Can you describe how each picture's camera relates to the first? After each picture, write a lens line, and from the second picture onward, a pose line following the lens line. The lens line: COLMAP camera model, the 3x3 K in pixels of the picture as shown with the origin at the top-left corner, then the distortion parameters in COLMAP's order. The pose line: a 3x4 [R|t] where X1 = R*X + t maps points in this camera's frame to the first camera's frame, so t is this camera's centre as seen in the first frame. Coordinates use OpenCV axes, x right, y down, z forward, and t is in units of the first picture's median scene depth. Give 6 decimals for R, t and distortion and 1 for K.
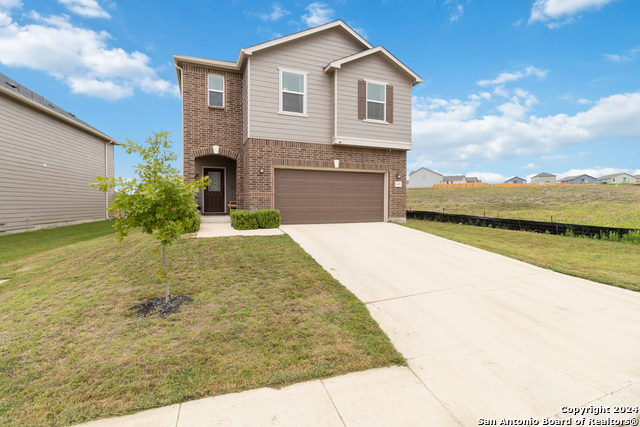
lens RADIAL K [[300.4, 0, 320.0], [0, 300.4, 213.5], [0, 0, 1]] dist [0.001207, 0.000118]
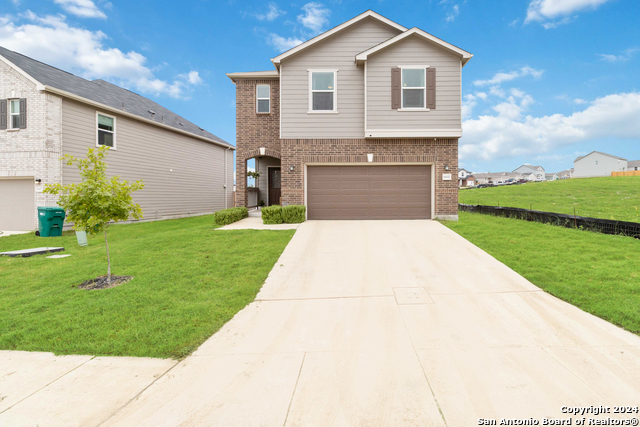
lens RADIAL K [[300.8, 0, 321.7], [0, 300.8, 202.3], [0, 0, 1]] dist [0.001234, 0.000309]
pose [[0.928743, 0.000139, -0.370723, 0.272486], [-0.006888, 0.999834, -0.016880, -0.006077], [0.370659, 0.018230, 0.928590, 0.050257]]
